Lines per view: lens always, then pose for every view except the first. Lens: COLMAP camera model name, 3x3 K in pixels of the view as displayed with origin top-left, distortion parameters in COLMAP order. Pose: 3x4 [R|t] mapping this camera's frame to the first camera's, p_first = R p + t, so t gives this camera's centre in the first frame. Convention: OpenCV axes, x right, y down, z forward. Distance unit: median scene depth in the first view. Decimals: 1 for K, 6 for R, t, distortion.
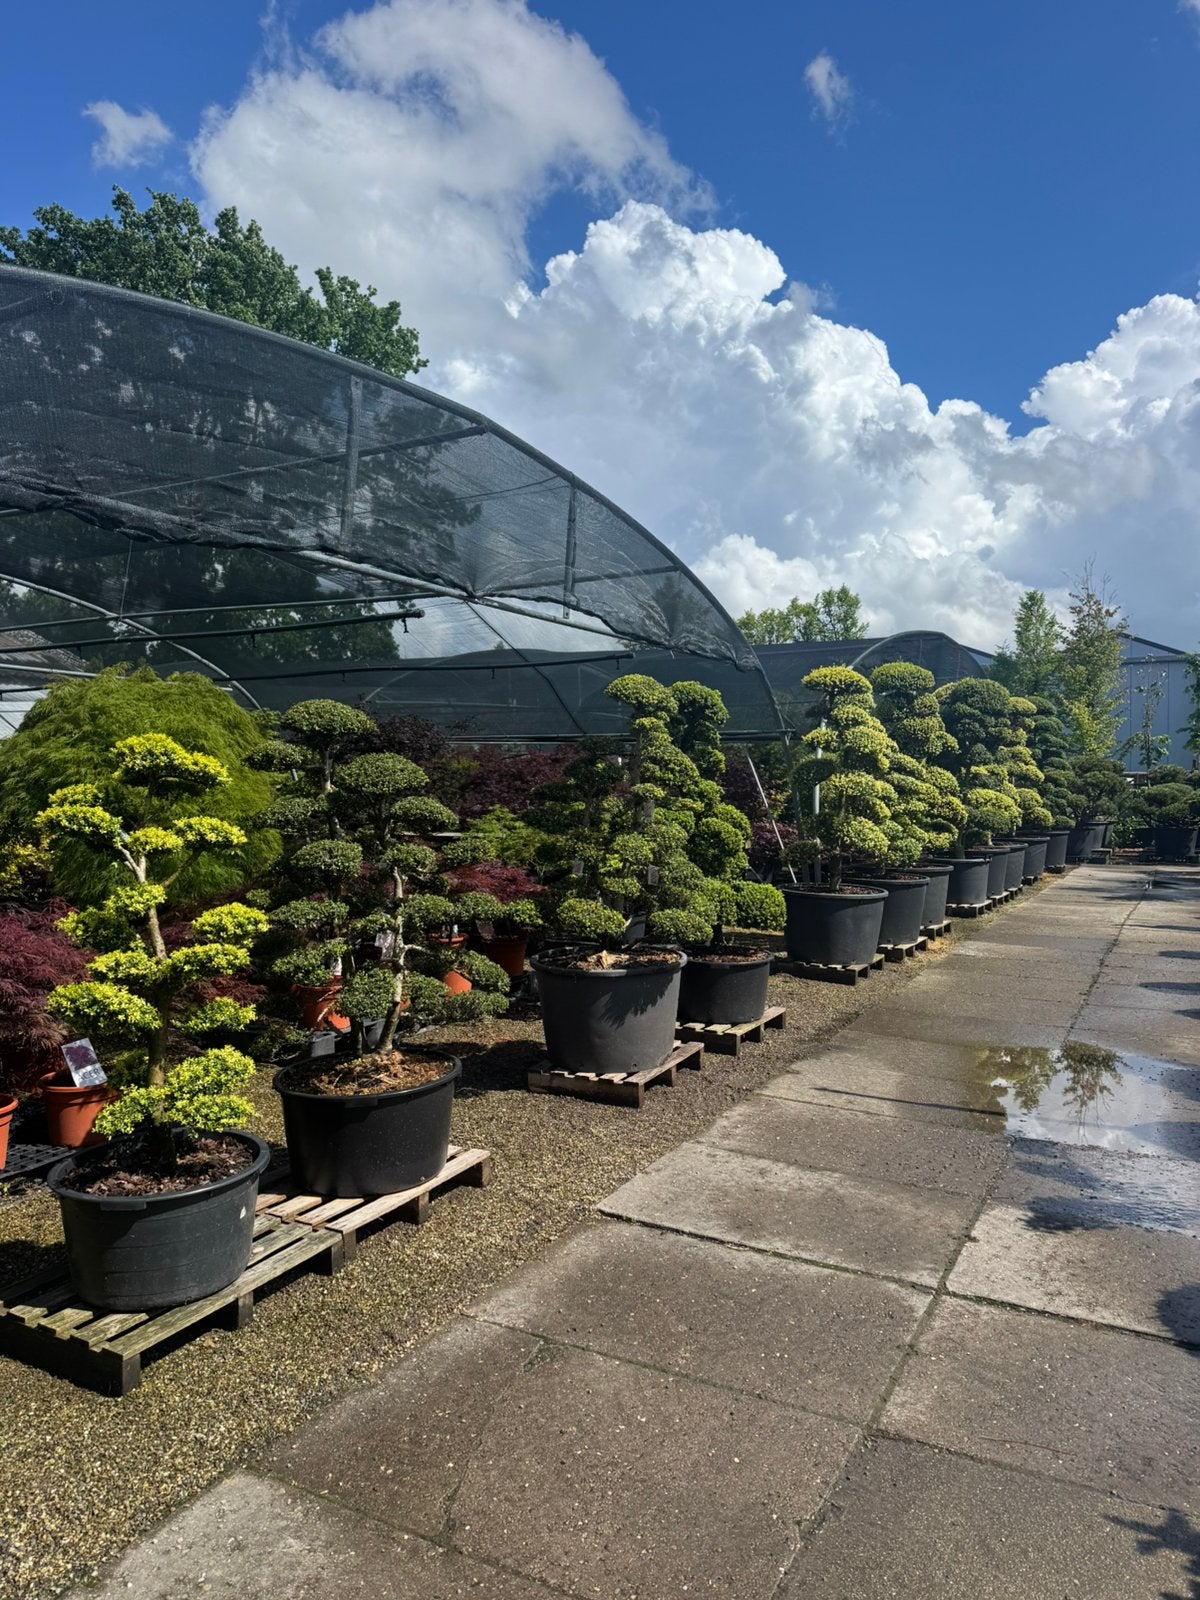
lens RADIAL K [[1159.0, 0, 604.9], [0, 1159.0, 804.0], [0, 0, 1]] dist [0.097529, -0.142043]
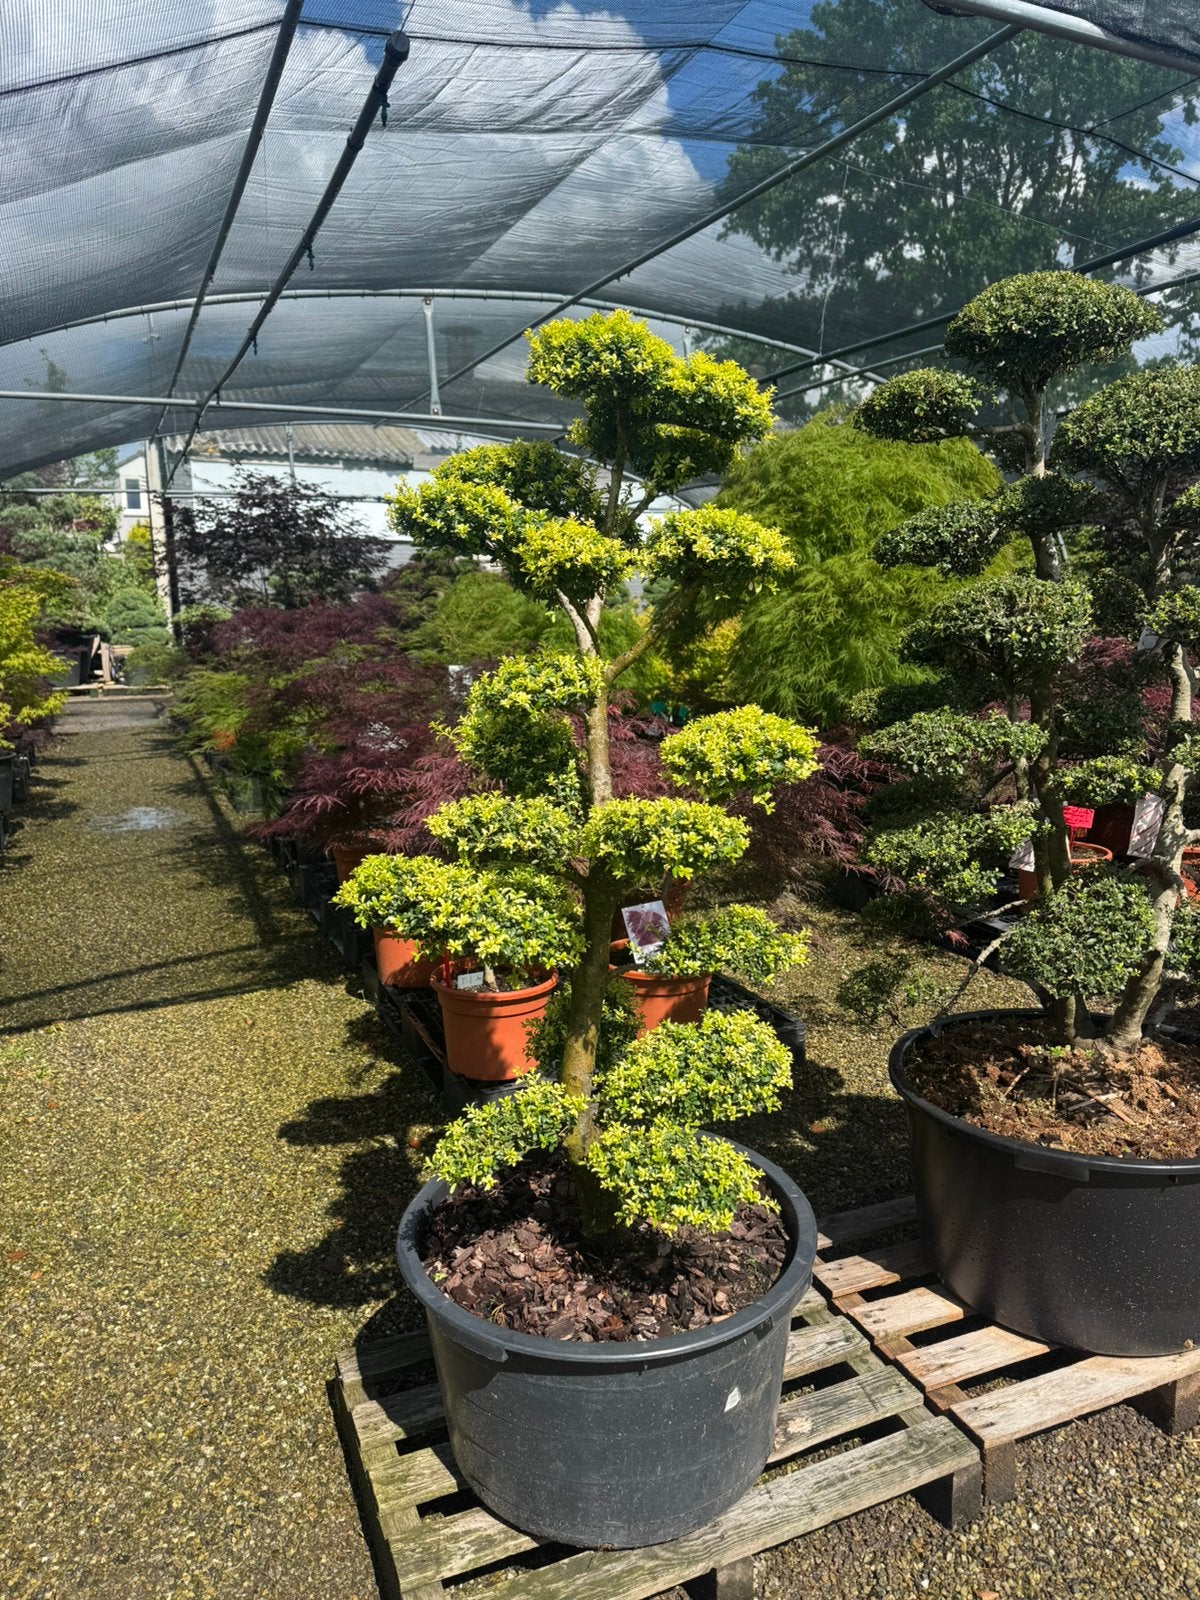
lens RADIAL K [[1159.0, 0, 604.9], [0, 1159.0, 804.0], [0, 0, 1]] dist [0.097529, -0.142043]
pose [[0.796713, 0.103367, -0.595452, -0.087991], [-0.012013, 0.987779, 0.155400, 0.047567], [0.604238, -0.116656, 0.788218, 0.544698]]
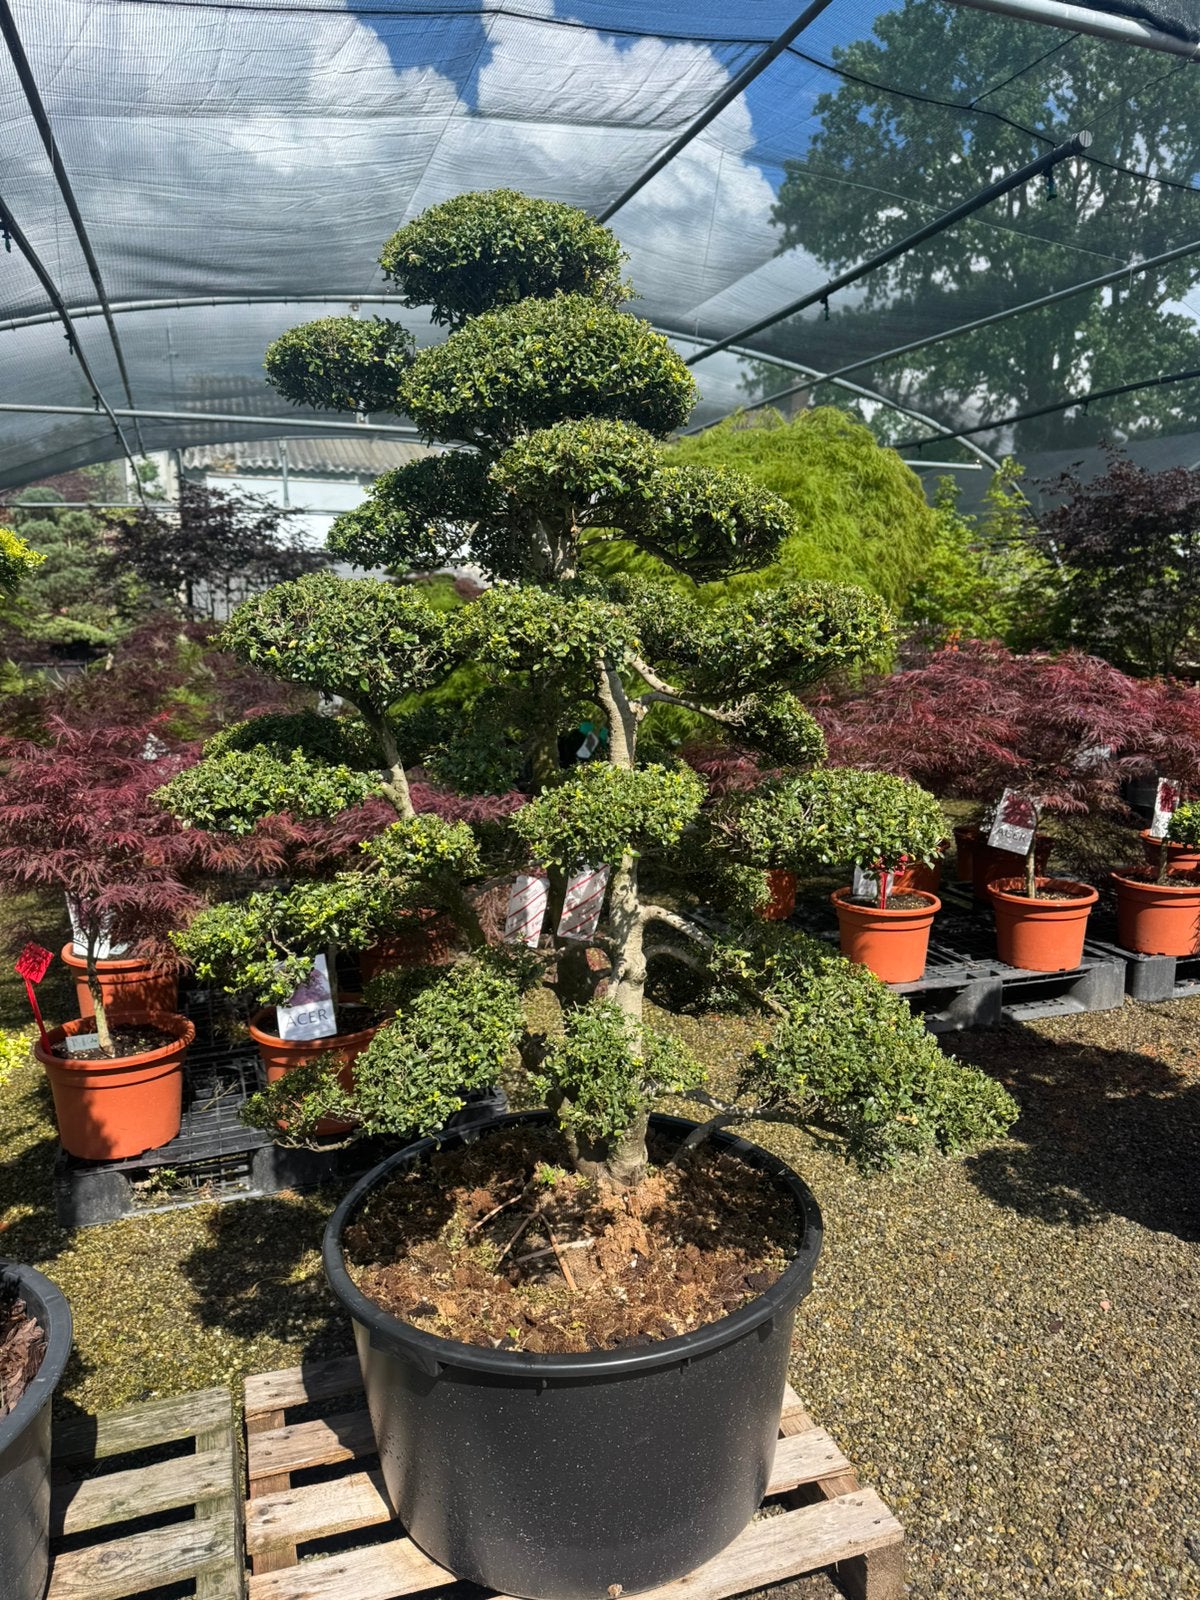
lens RADIAL K [[1151.8, 0, 600.0], [0, 1151.8, 800.0], [0, 0, 1]] dist [0.080893, -0.105829]
pose [[0.746756, 0.107129, -0.656413, 0.040212], [-0.018722, 0.989937, 0.140263, 0.046028], [0.664834, -0.092453, 0.741248, 0.787066]]
